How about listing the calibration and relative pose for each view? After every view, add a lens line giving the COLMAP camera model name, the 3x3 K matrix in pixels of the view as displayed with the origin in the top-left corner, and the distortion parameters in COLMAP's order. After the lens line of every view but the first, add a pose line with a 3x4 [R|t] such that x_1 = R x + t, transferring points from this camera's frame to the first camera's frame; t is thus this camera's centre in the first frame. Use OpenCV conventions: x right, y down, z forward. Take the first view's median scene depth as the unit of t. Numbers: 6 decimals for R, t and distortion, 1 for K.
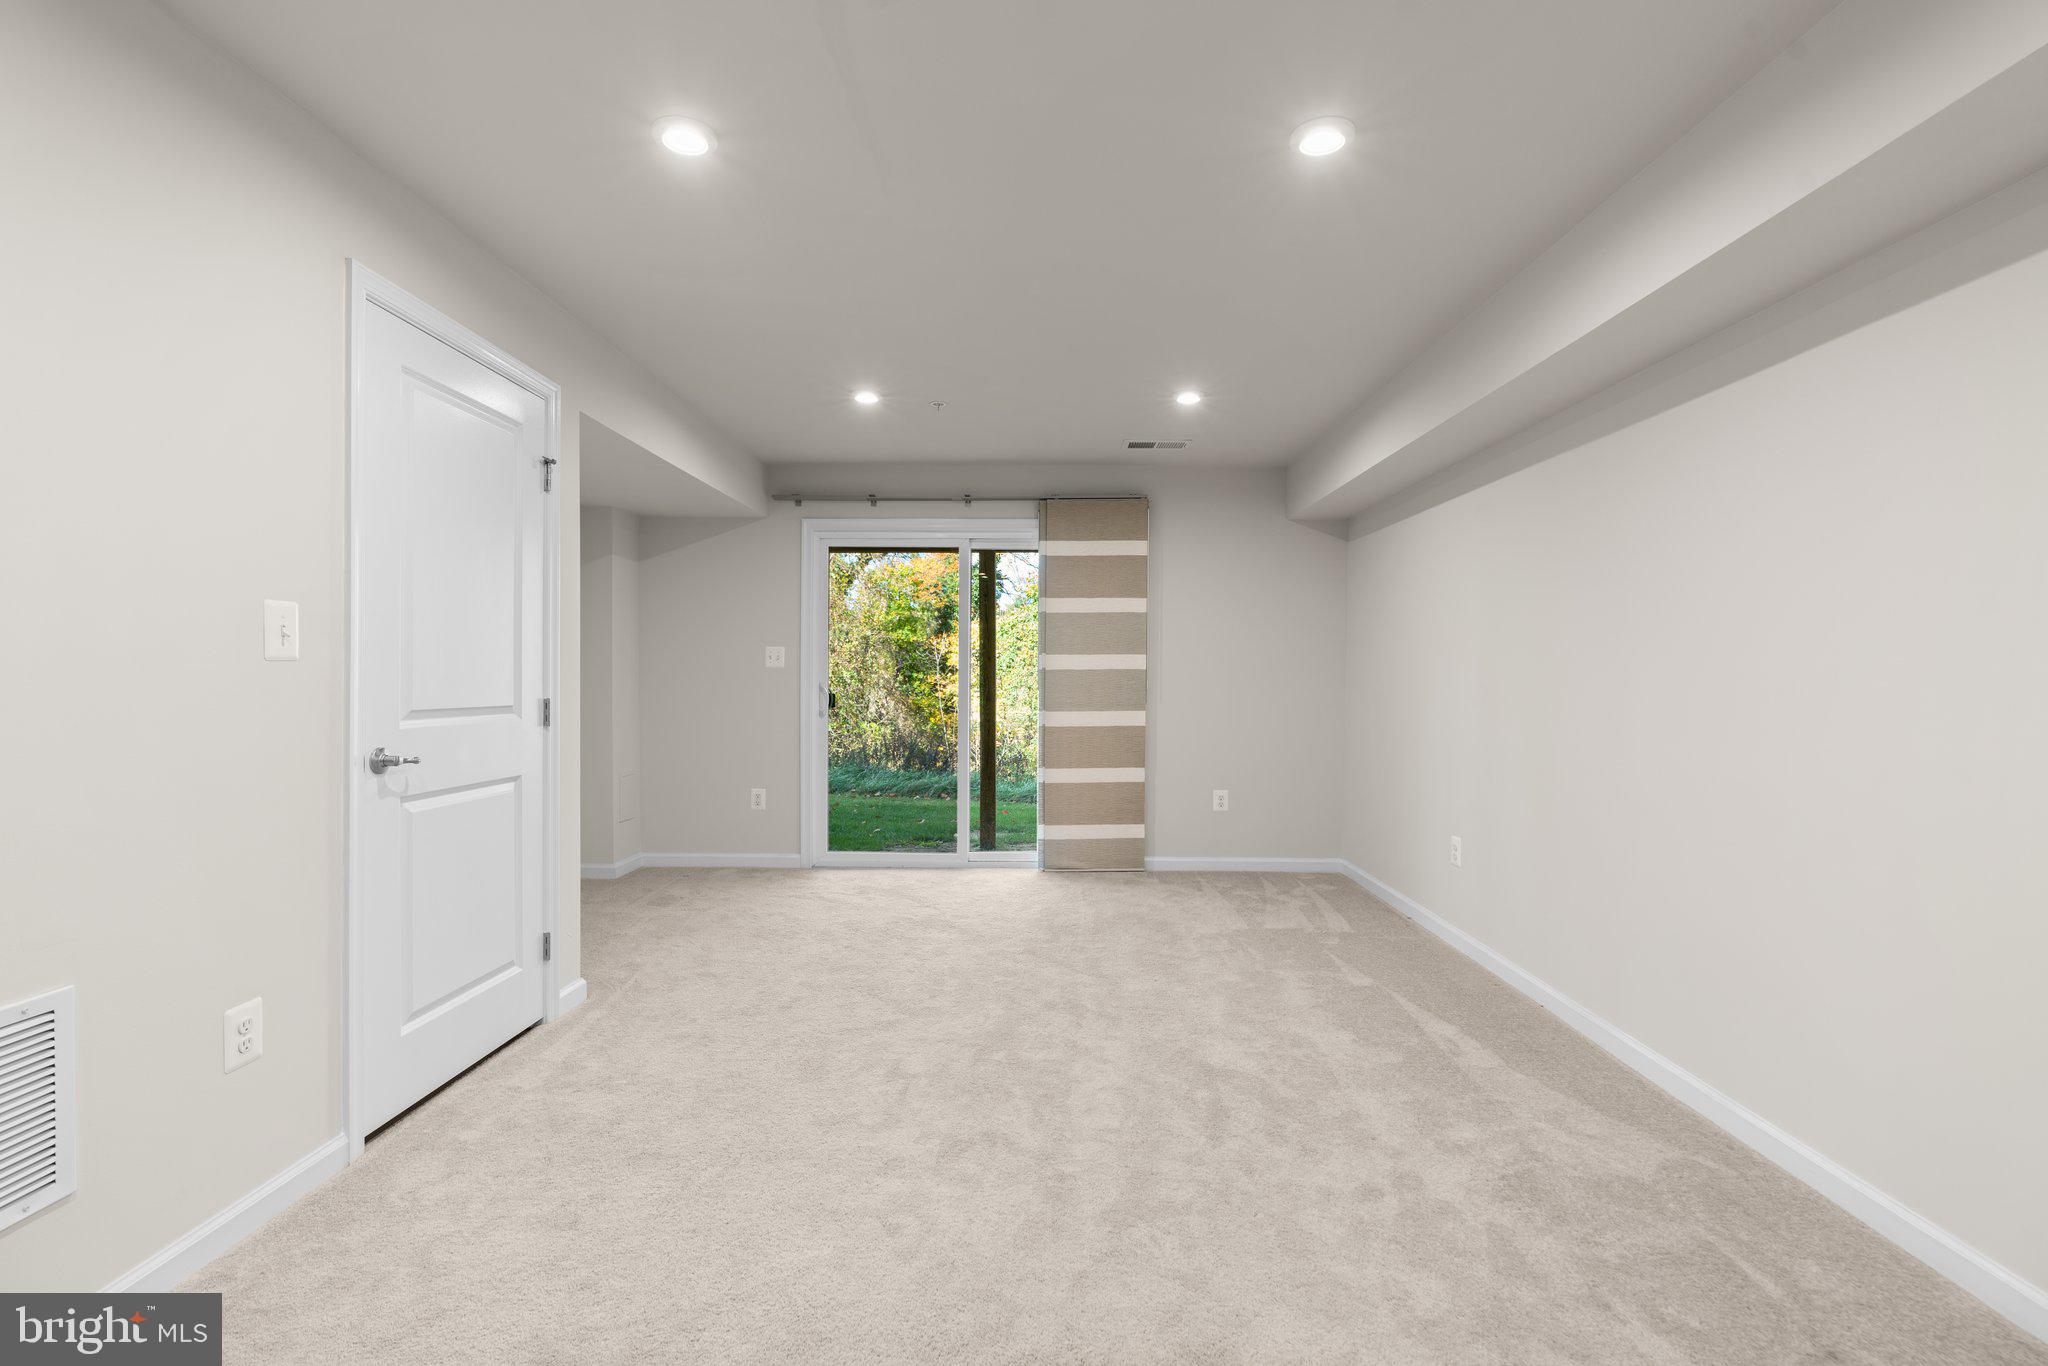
lens RADIAL K [[927.0, 0, 1050.4], [0, 927.0, 694.5], [0, 0, 1]] dist [-0.019761, 0.012252]
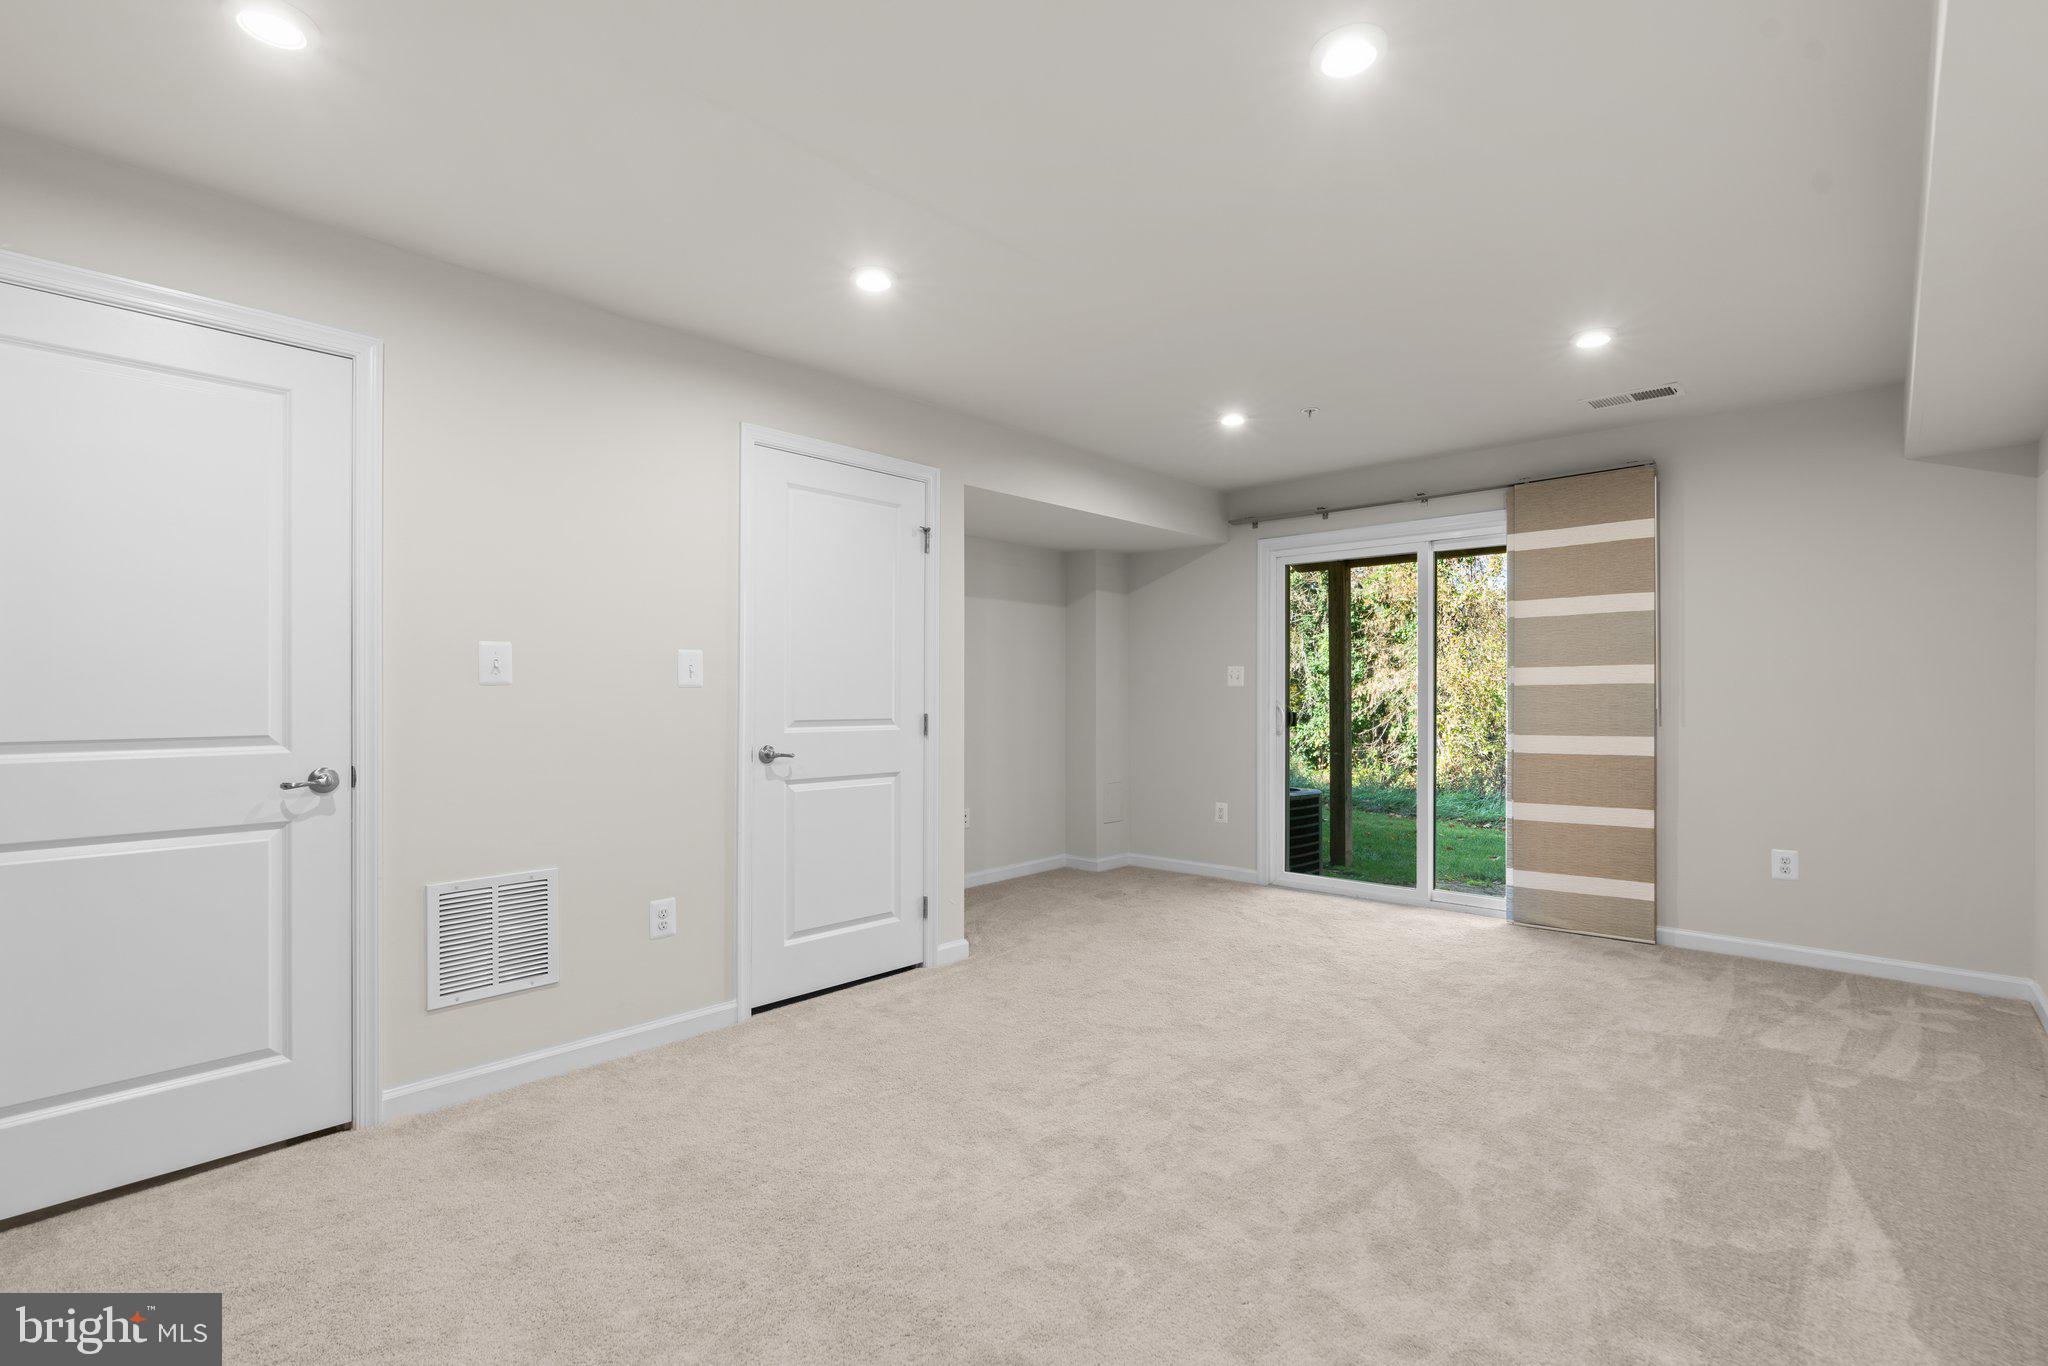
lens RADIAL K [[953.3, 0, 1055.0], [0, 953.3, 697.0], [0, 0, 1]] dist [-0.005851, 0.000447]
pose [[0.743854, -0.003934, -0.668331, 0.430919], [-0.007674, 0.999866, -0.014426, -0.000866], [0.668298, 0.015860, 0.743725, 0.118489]]
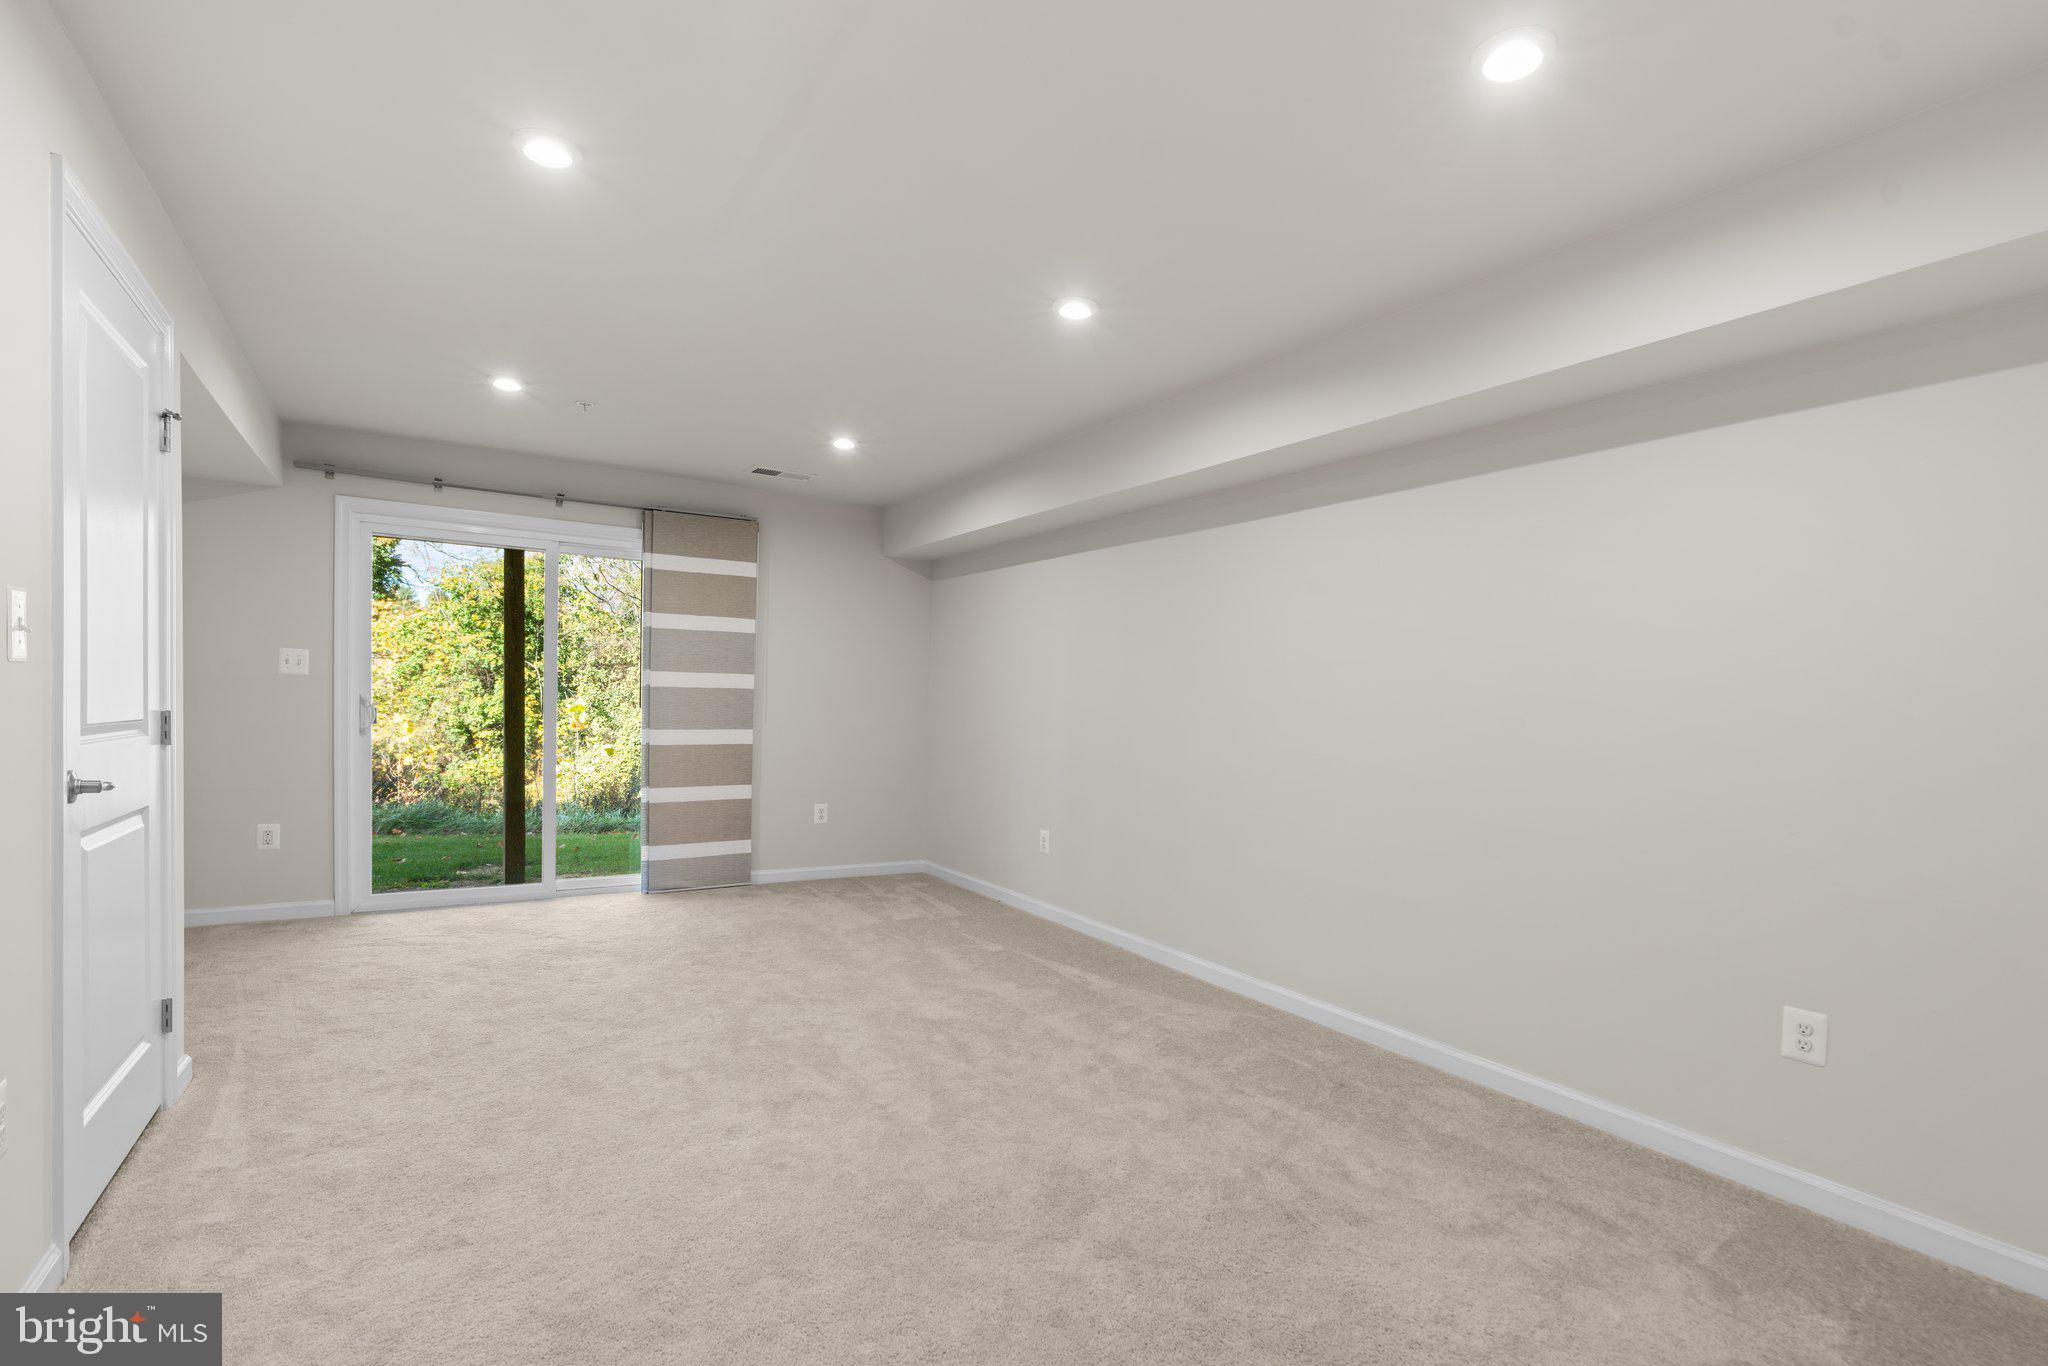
lens RADIAL K [[949.7, 0, 1072.7], [0, 949.7, 744.8], [0, 0, 1]] dist [-0.010225, 0.000899]
pose [[0.829736, -0.004790, 0.558135, -0.314221], [-0.013114, 0.999520, 0.028074, 0.001103], [-0.558001, -0.030613, 0.829275, -0.115405]]
